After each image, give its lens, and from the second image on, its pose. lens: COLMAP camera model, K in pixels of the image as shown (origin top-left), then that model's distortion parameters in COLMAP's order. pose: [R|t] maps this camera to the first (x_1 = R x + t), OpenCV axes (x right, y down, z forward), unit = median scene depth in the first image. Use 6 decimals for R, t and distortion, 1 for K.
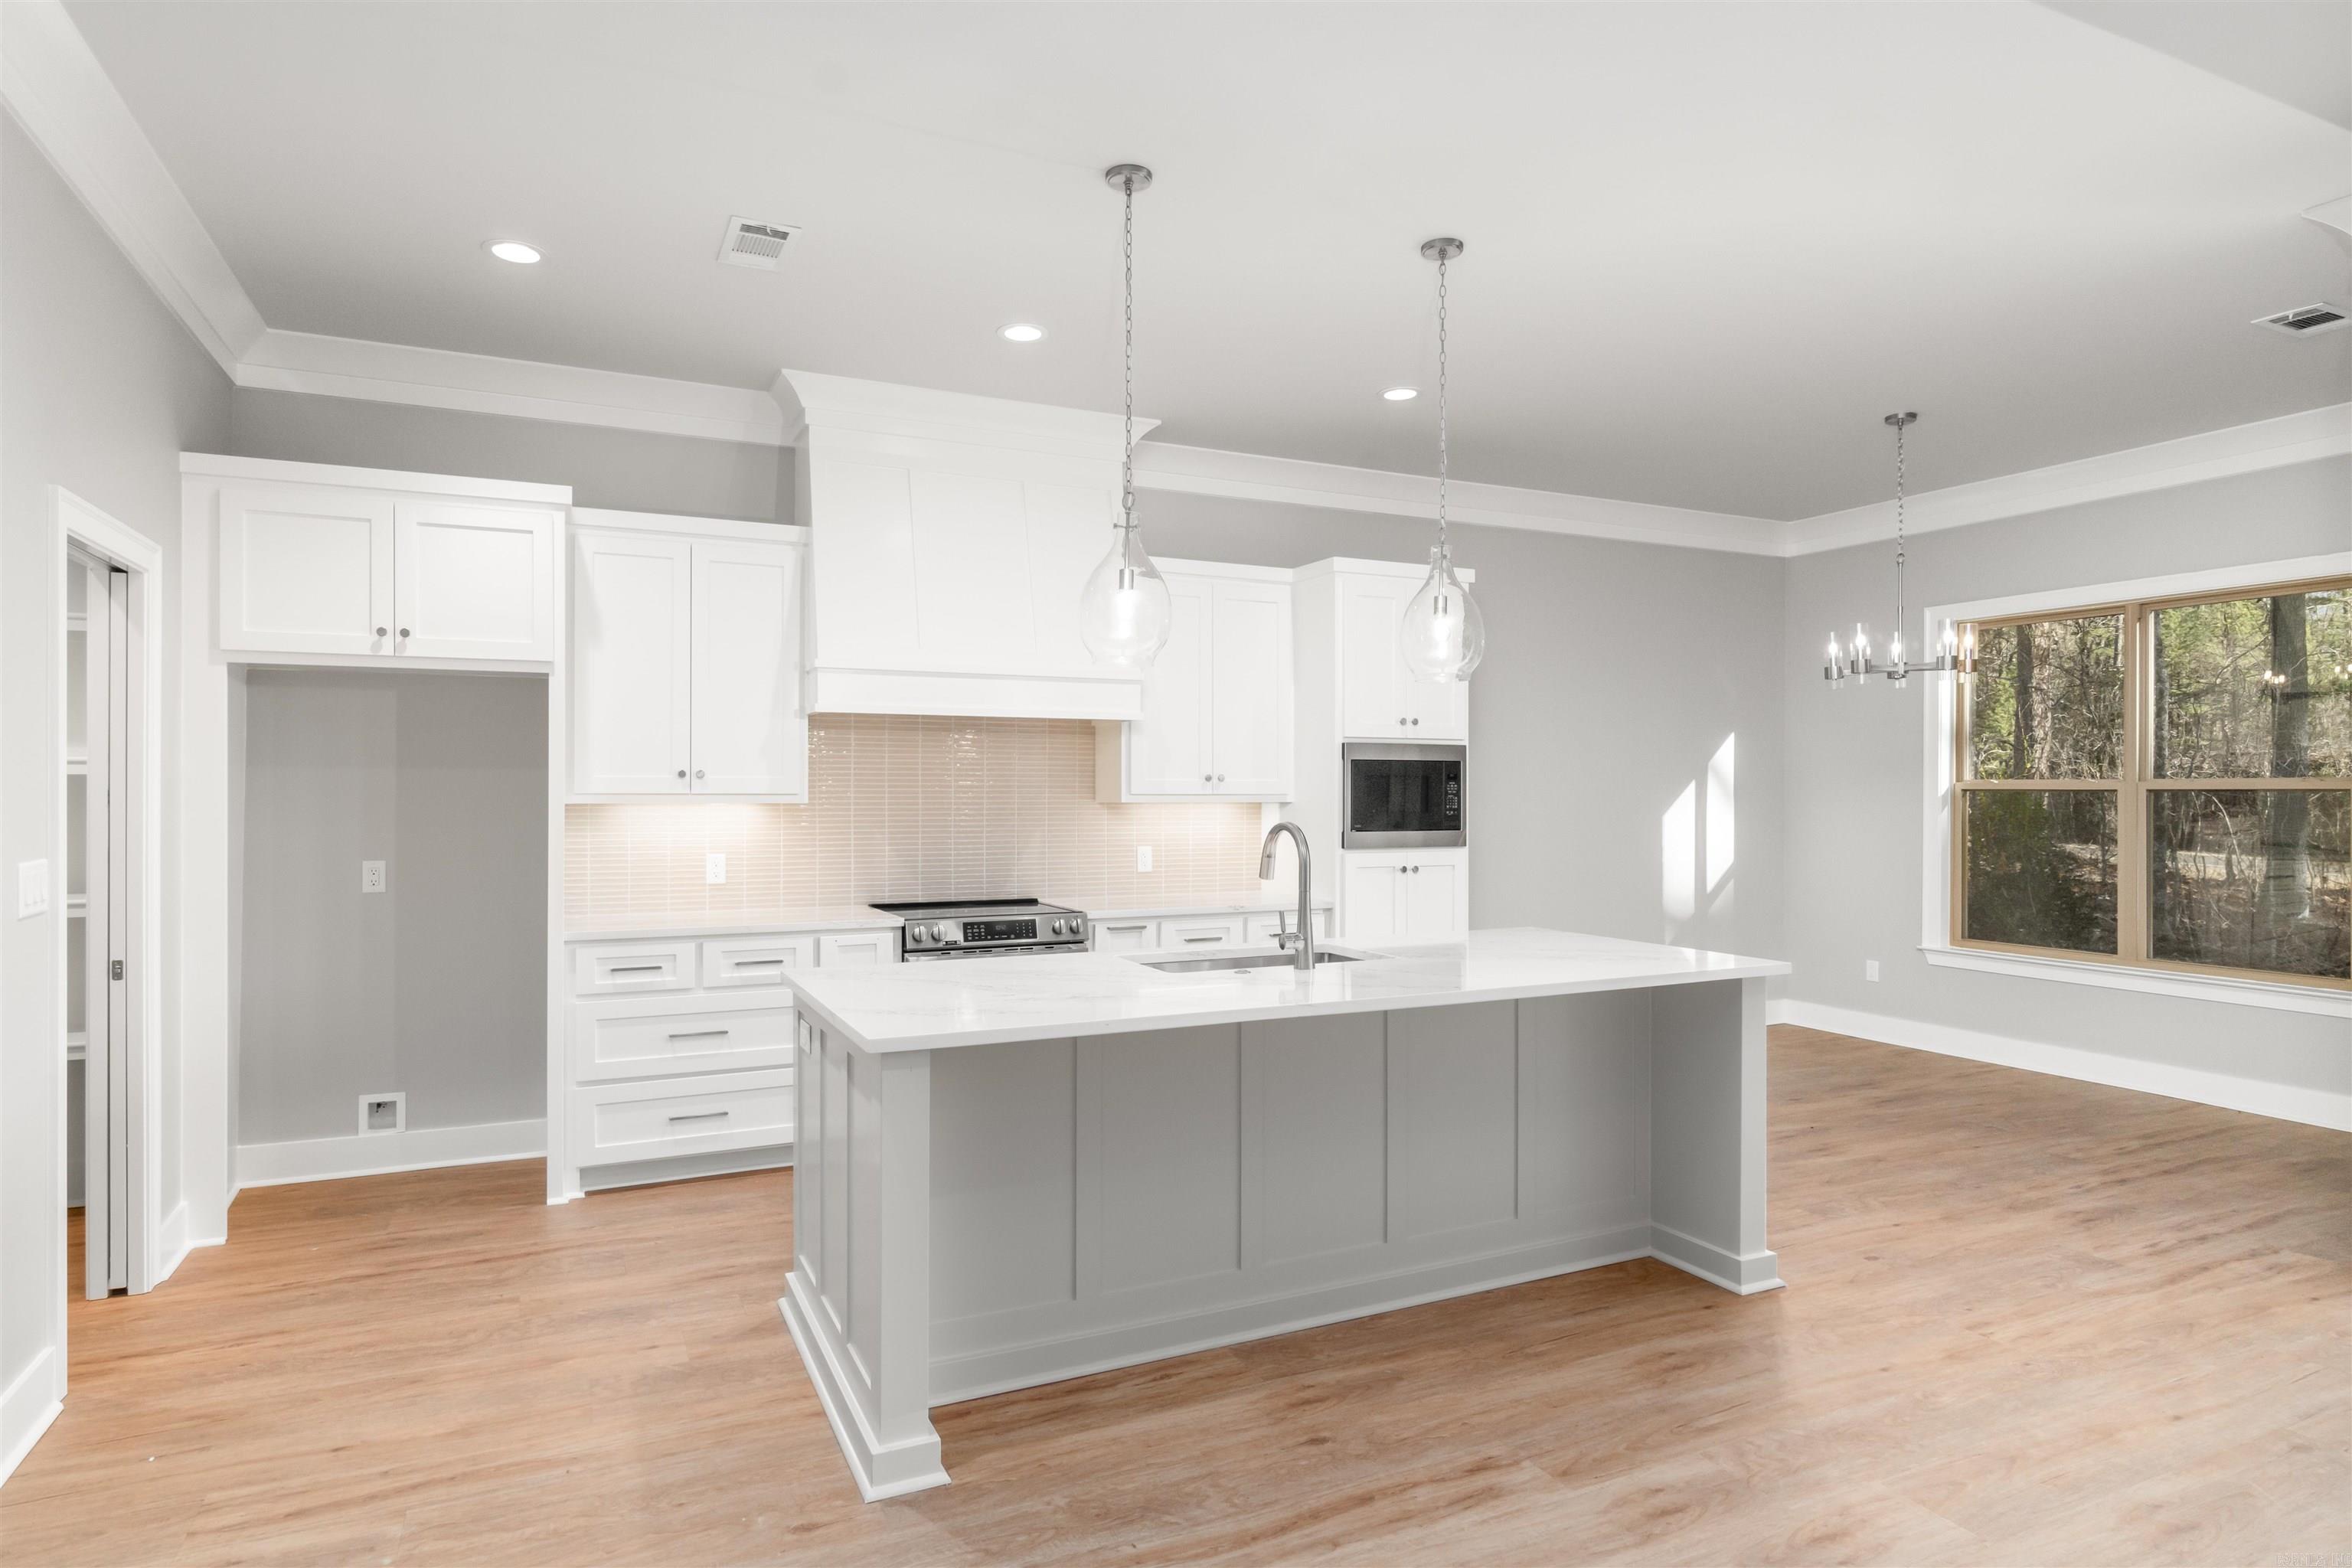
lens RADIAL K [[1265.1, 0, 1185.2], [0, 1265.1, 784.2], [0, 0, 1]] dist [-0.000429, -0.000070]
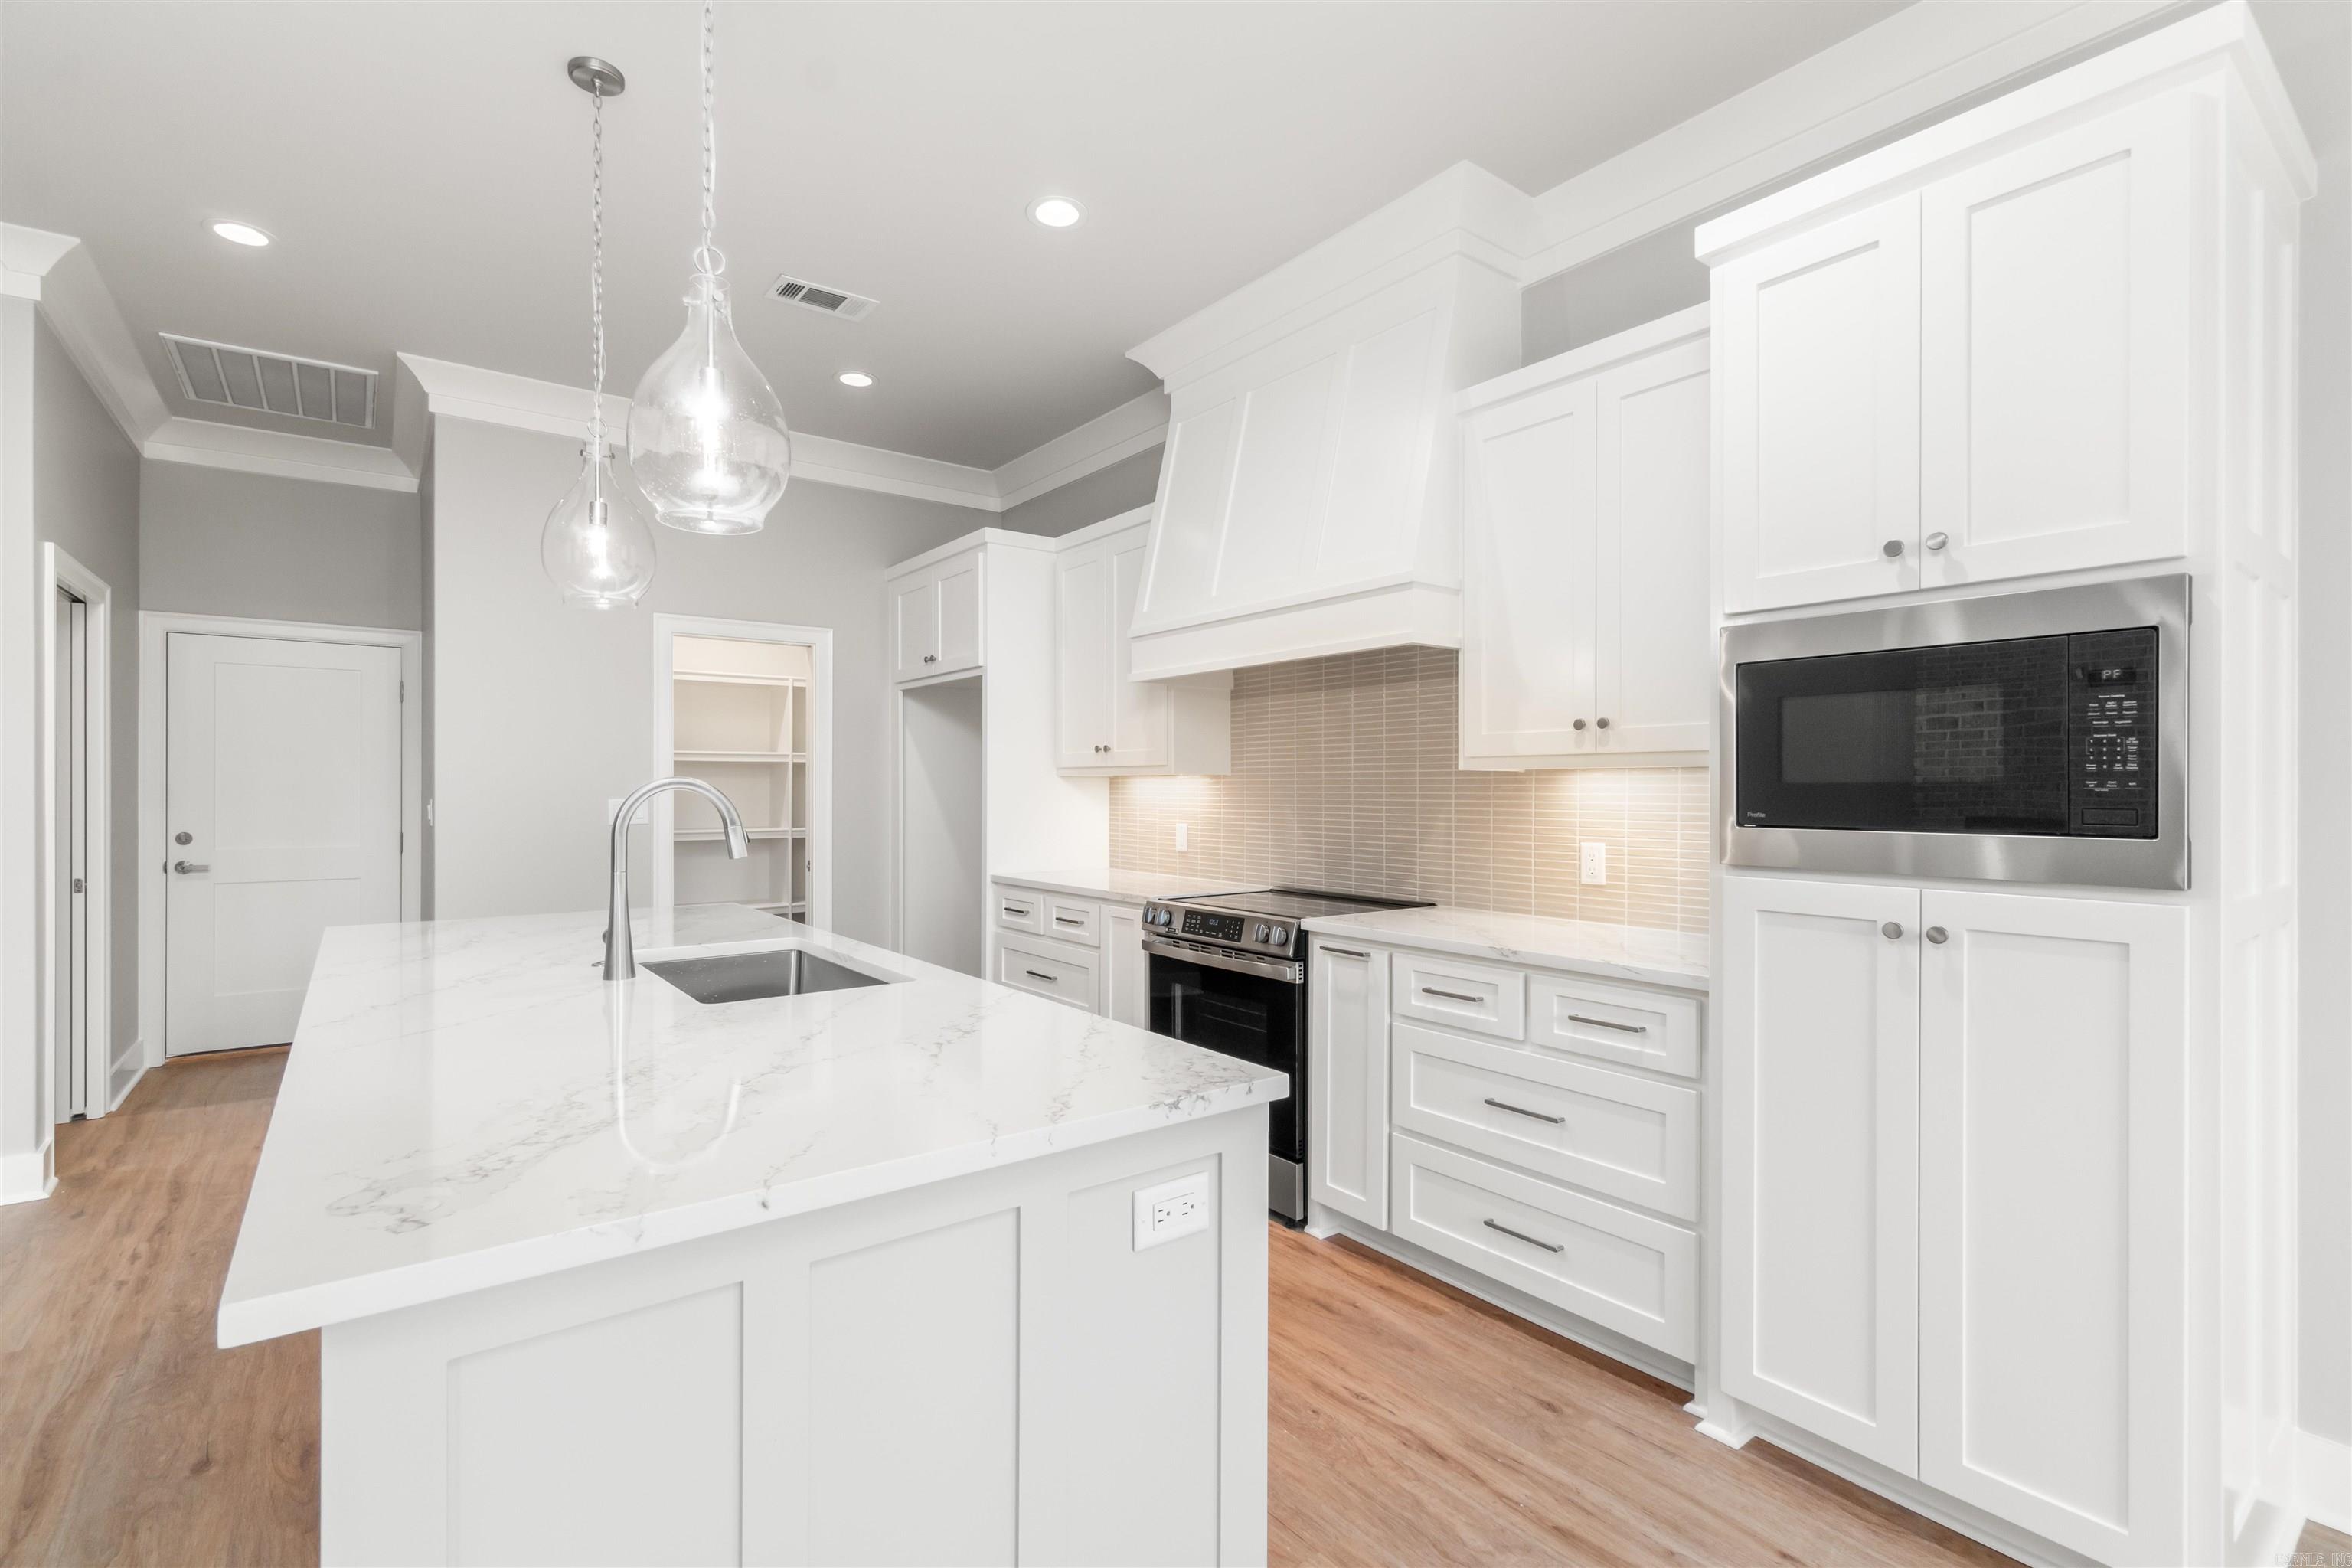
lens RADIAL K [[1069.3, 0, 1173.2], [0, 1069.3, 790.7], [0, 0, 1]] dist [-0.003062, -0.001100]
pose [[0.180202, 0.000684, -0.983629, 0.455108], [0.009936, 0.999947, 0.002515, 0.021435], [0.983579, -0.010227, 0.180186, 0.726209]]
